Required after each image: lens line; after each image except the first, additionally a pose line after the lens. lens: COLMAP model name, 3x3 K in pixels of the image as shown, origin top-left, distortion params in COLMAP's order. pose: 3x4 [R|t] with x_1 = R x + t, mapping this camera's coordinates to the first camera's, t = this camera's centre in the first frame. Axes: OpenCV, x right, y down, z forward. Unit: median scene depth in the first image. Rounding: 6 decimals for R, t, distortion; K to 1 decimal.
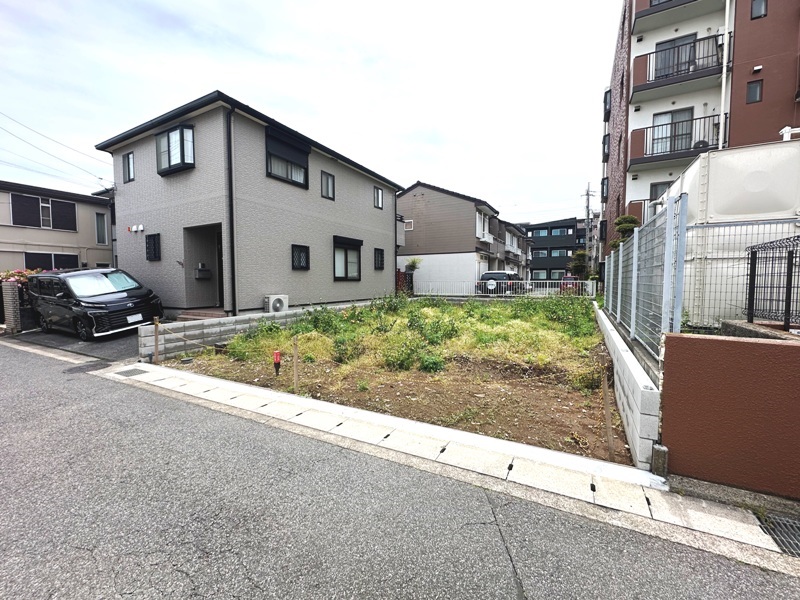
lens RADIAL K [[332.1, 0, 400.0], [0, 332.1, 300.0], [0, 0, 1]] dist [-0.003273, -0.000105]
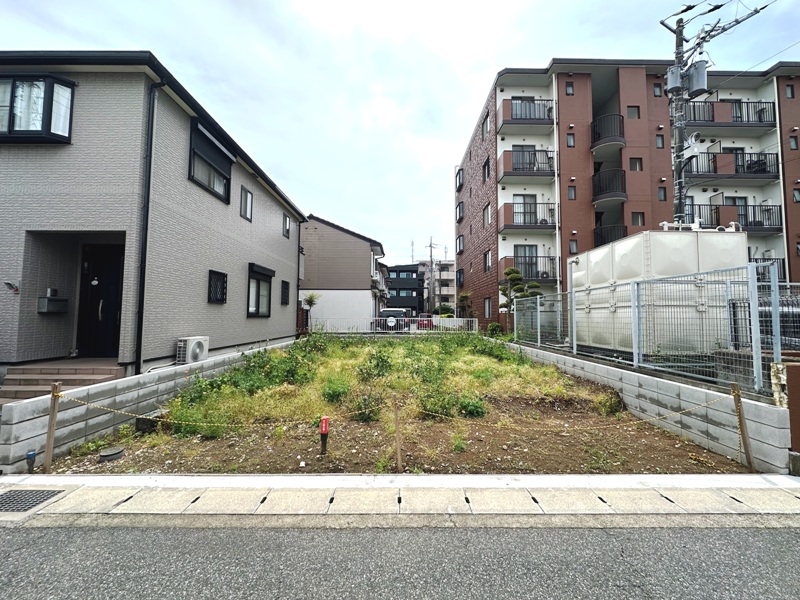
lens RADIAL K [[324.4, 0, 400.7], [0, 324.4, 298.2], [0, 0, 1]] dist [-0.001906, 0.000061]
pose [[0.878937, 0.035052, 0.475649, -0.282430], [0.019445, 0.993833, -0.109169, -0.011200], [-0.476542, 0.105201, 0.872835, 0.135584]]
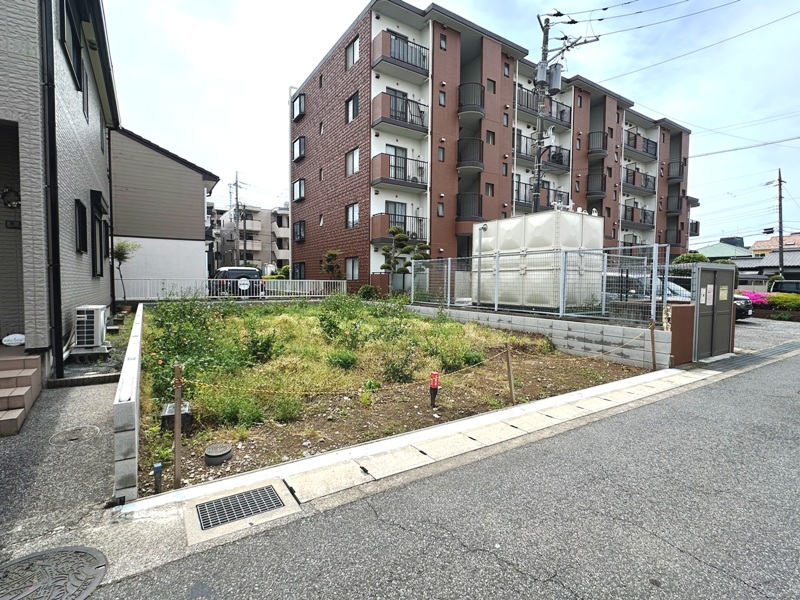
lens RADIAL K [[396.3, 0, 400.0], [0, 396.3, 300.0], [0, 0, 1]] dist [-0.002147, 0.000124]
pose [[0.481506, -0.034401, 0.875767, -0.584667], [0.040155, 0.999046, 0.017166, -0.013487], [-0.875522, 0.026901, 0.482428, 0.312563]]
